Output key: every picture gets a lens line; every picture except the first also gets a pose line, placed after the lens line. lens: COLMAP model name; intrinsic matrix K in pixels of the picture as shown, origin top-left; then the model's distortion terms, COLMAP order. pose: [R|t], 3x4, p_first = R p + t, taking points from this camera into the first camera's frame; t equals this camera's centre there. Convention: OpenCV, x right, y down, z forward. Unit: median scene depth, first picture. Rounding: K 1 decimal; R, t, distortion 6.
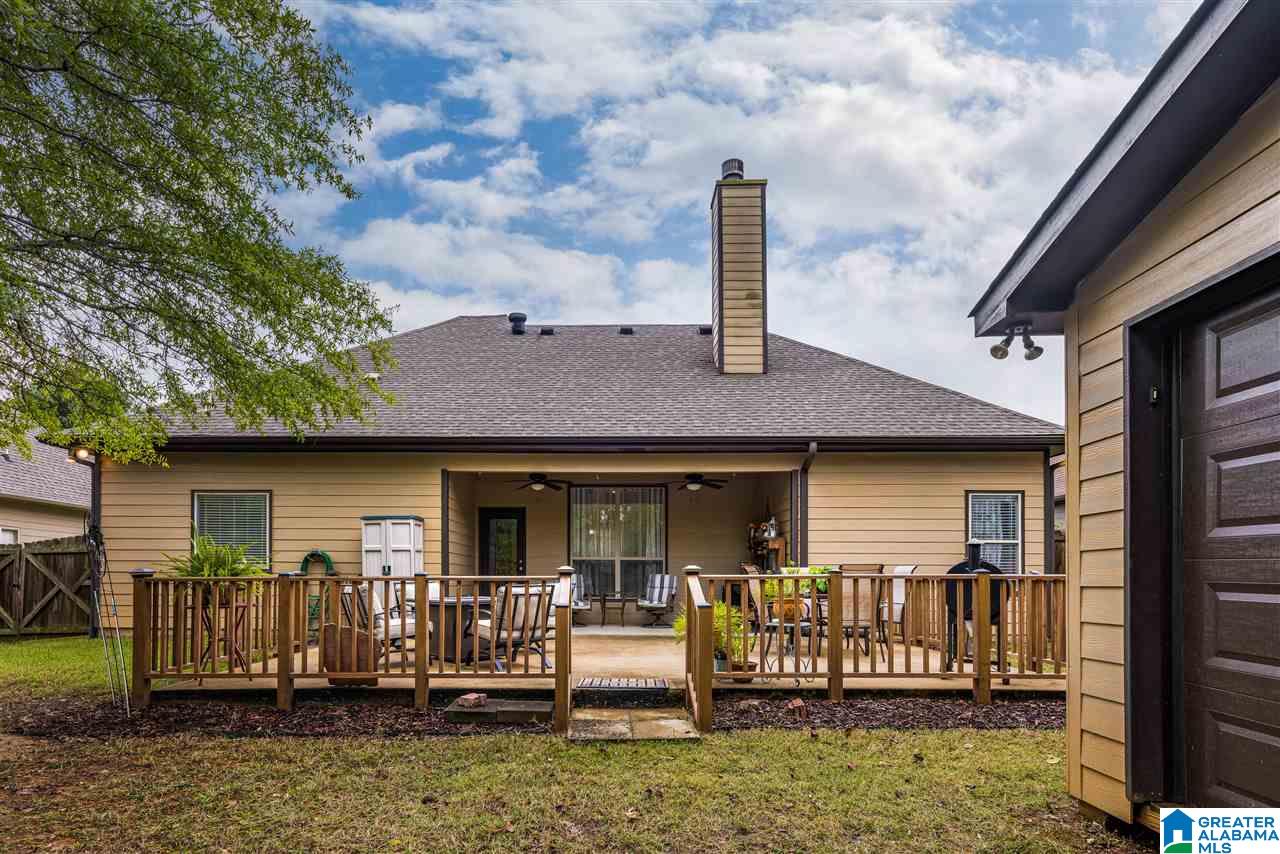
lens RADIAL K [[701.4, 0, 638.8], [0, 701.4, 520.8], [0, 0, 1]] dist [0.000505, 0.000376]
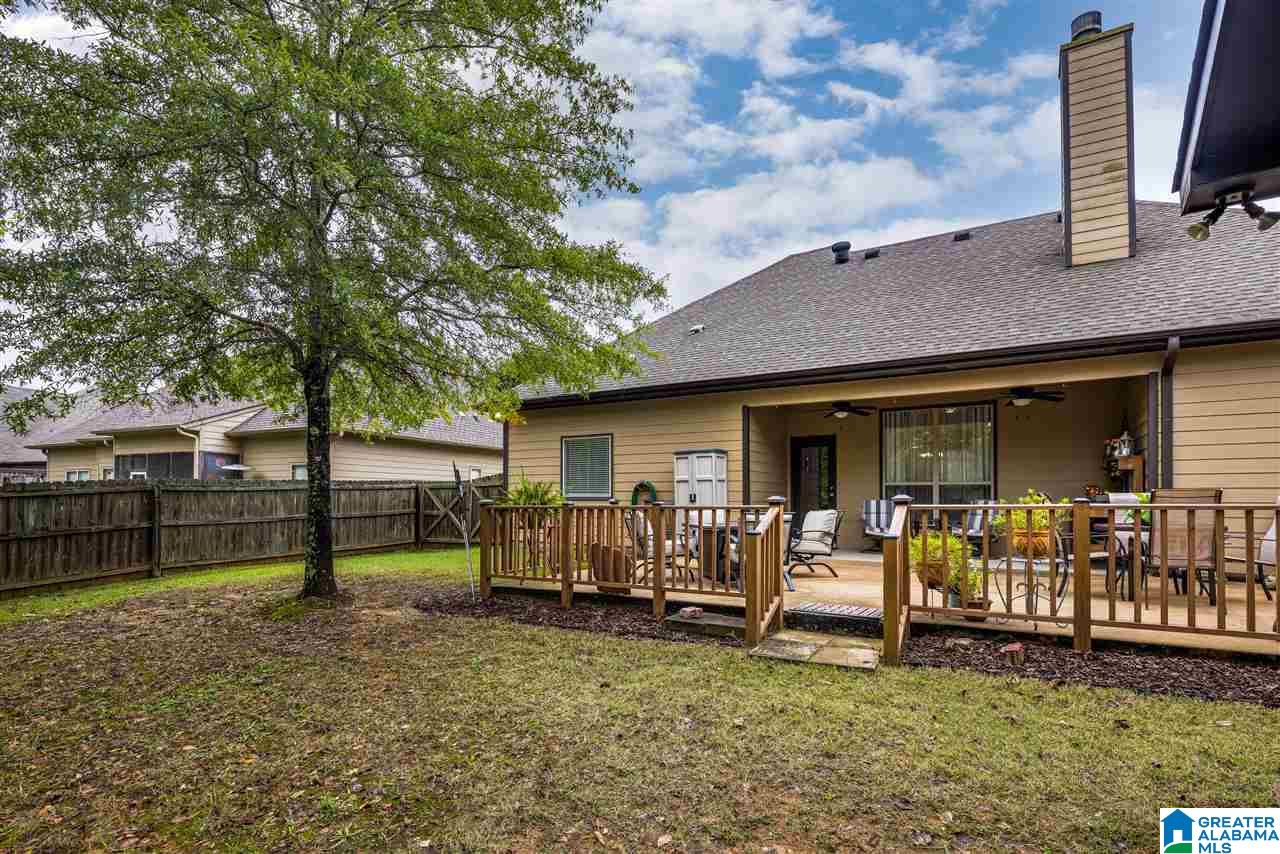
lens RADIAL K [[697.8, 0, 640.0], [0, 697.8, 427.0], [0, 0, 1]] dist [-0.001082, -0.001028]
pose [[0.837772, -0.057488, -0.542986, 0.192853], [0.044364, 0.998321, -0.037248, -0.006698], [0.544216, 0.007117, 0.838915, -0.009900]]
